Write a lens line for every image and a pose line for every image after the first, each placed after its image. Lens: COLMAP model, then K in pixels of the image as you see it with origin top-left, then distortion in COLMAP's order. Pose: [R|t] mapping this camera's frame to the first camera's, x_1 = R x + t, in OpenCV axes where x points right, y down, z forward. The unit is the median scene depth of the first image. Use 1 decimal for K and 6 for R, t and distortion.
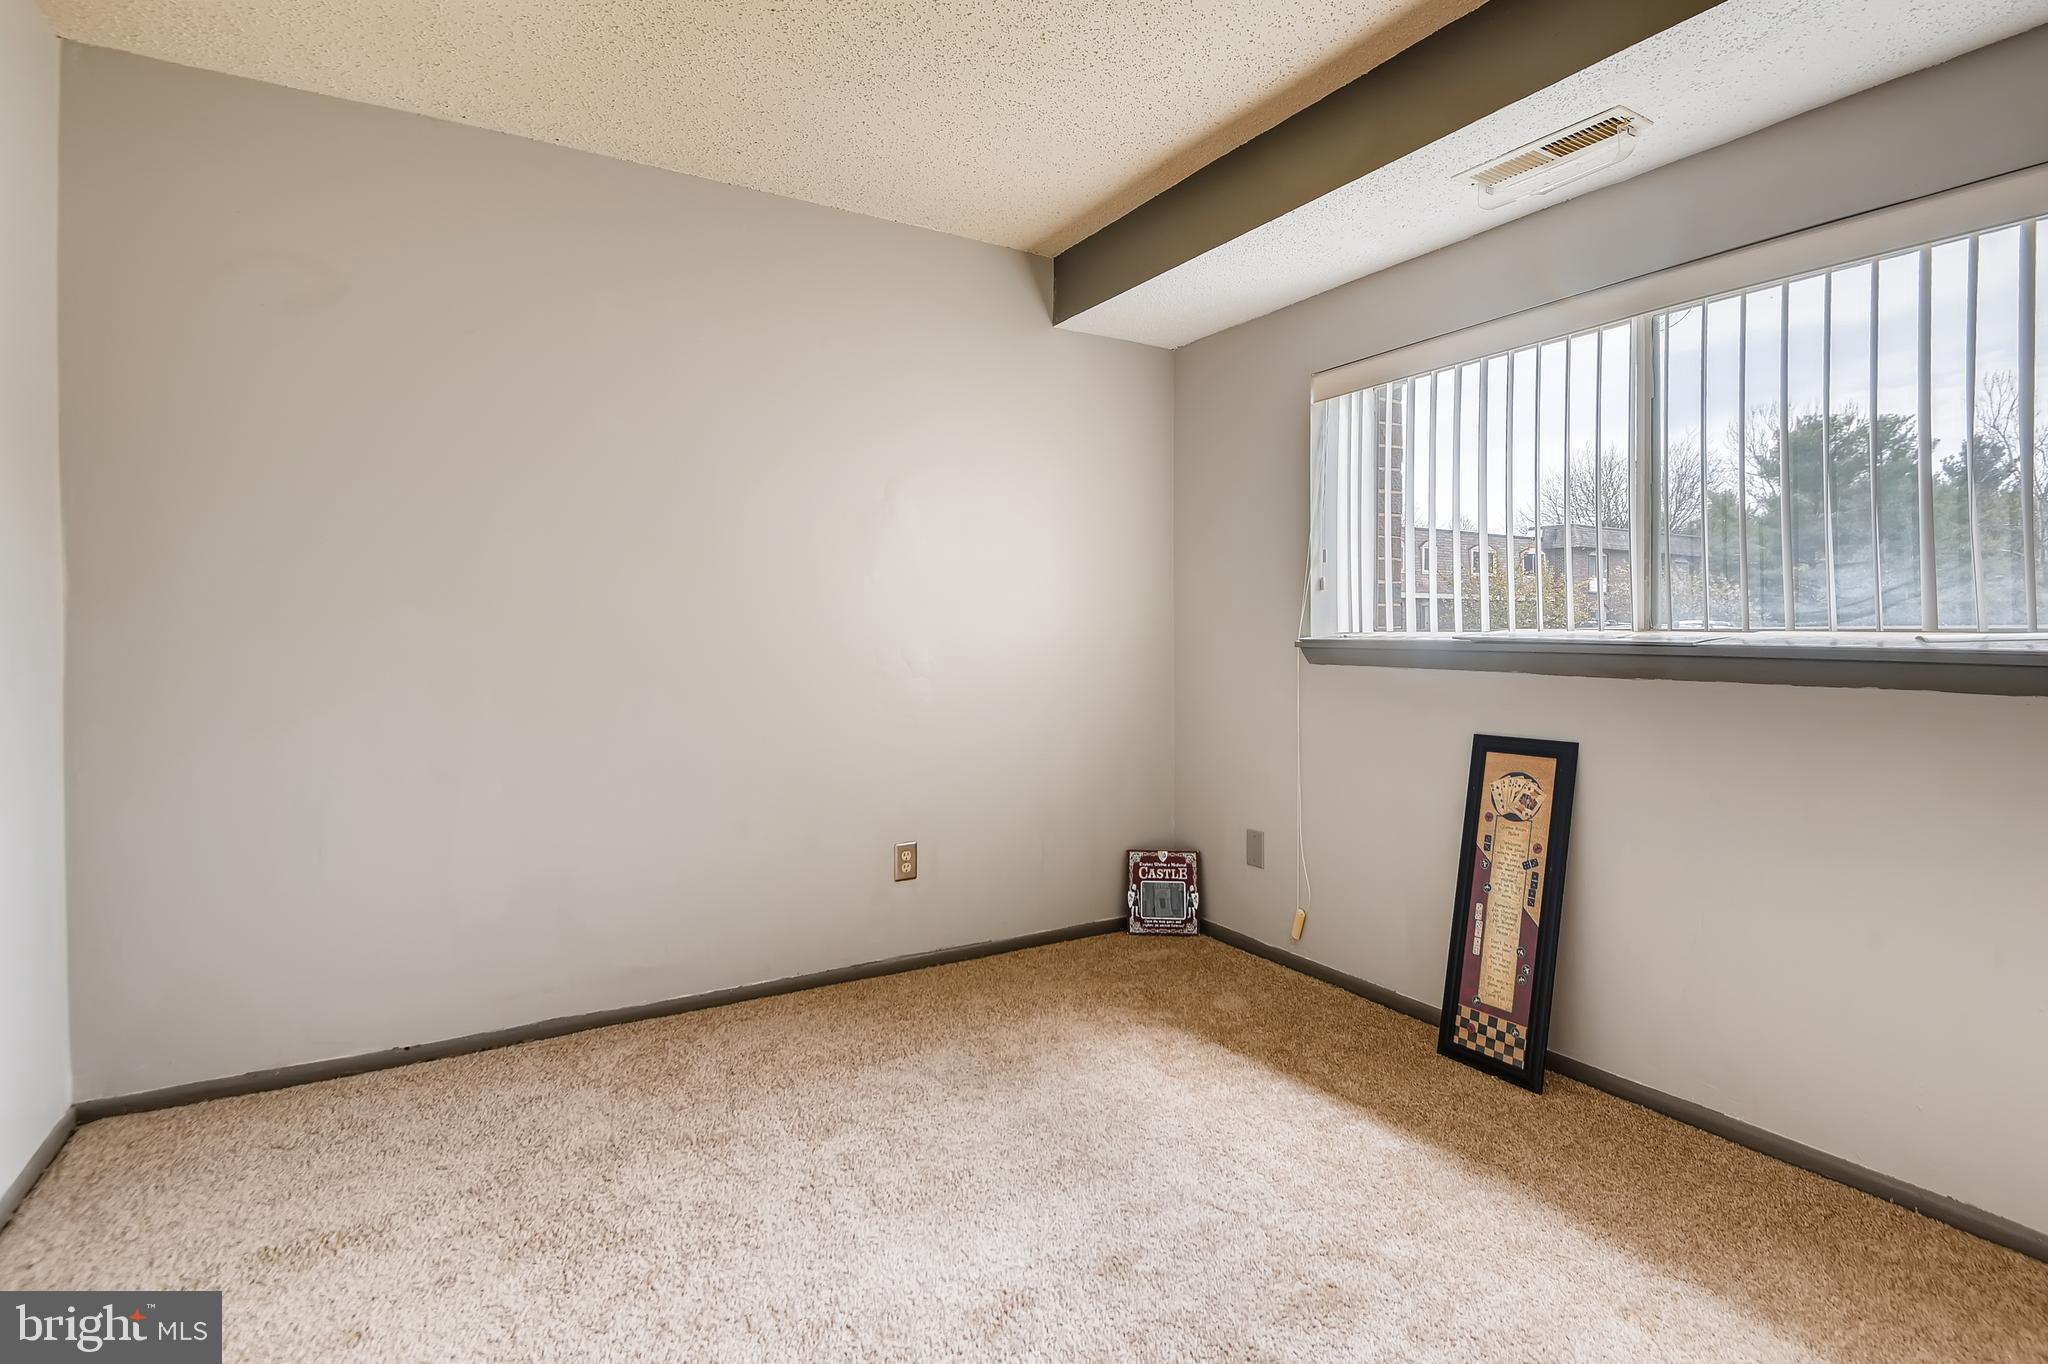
lens RADIAL K [[1000.2, 0, 1024.8], [0, 1000.2, 645.9], [0, 0, 1]] dist [0.001079, -0.015106]
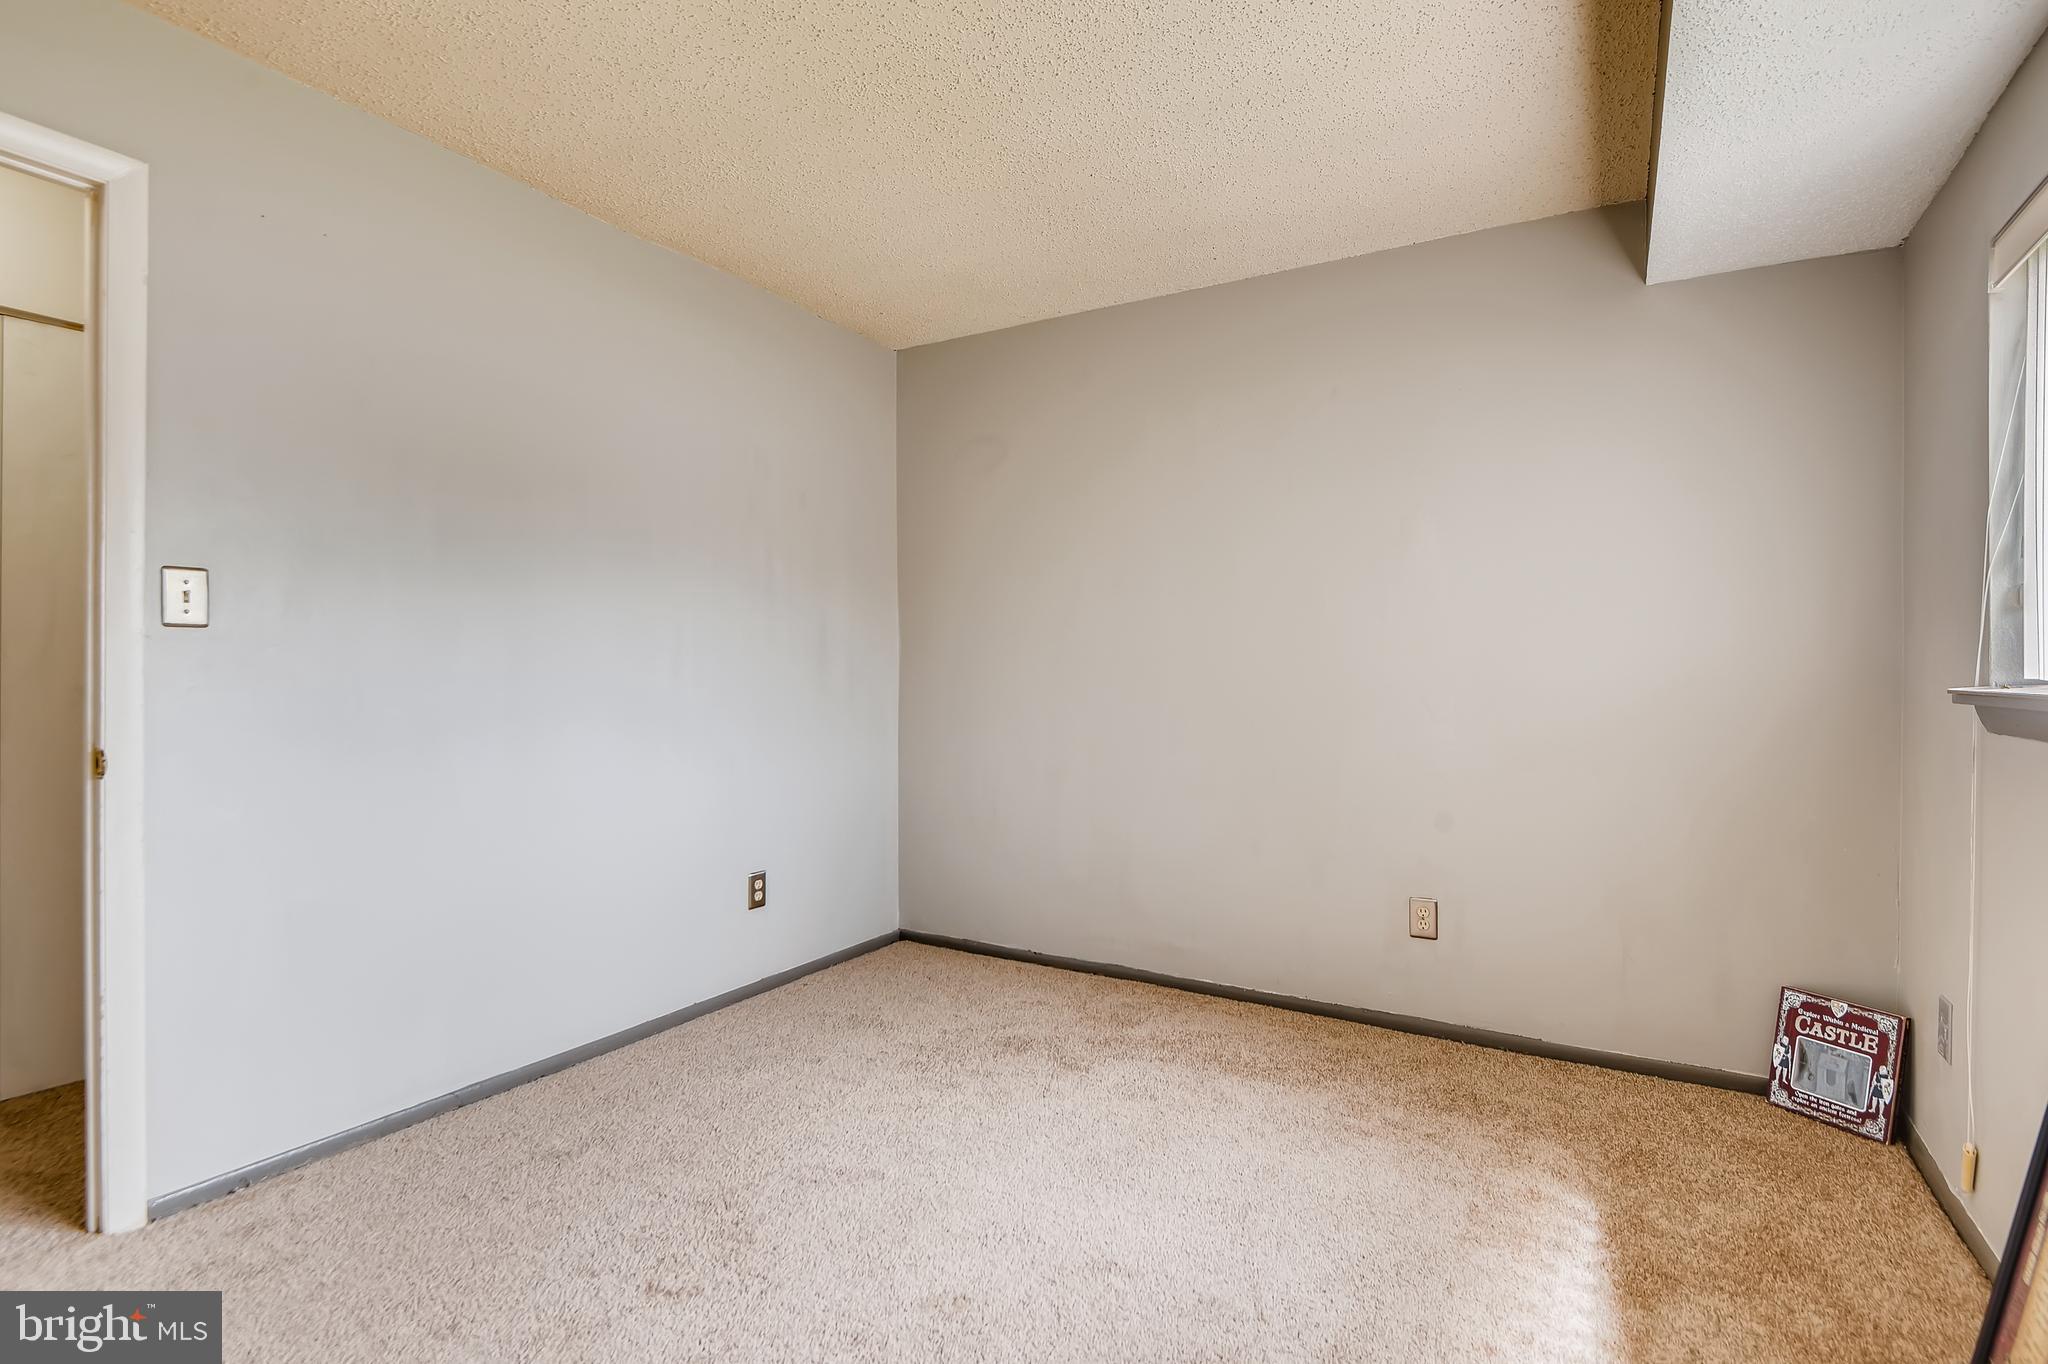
lens RADIAL K [[984.4, 0, 979.3], [0, 984.4, 681.8], [0, 0, 1]] dist [-0.001475, -0.015265]
pose [[0.462780, 0.018286, -0.886284, 0.509136], [-0.019449, 0.999756, 0.010472, -0.007092], [0.886260, 0.012391, 0.463023, 0.205937]]
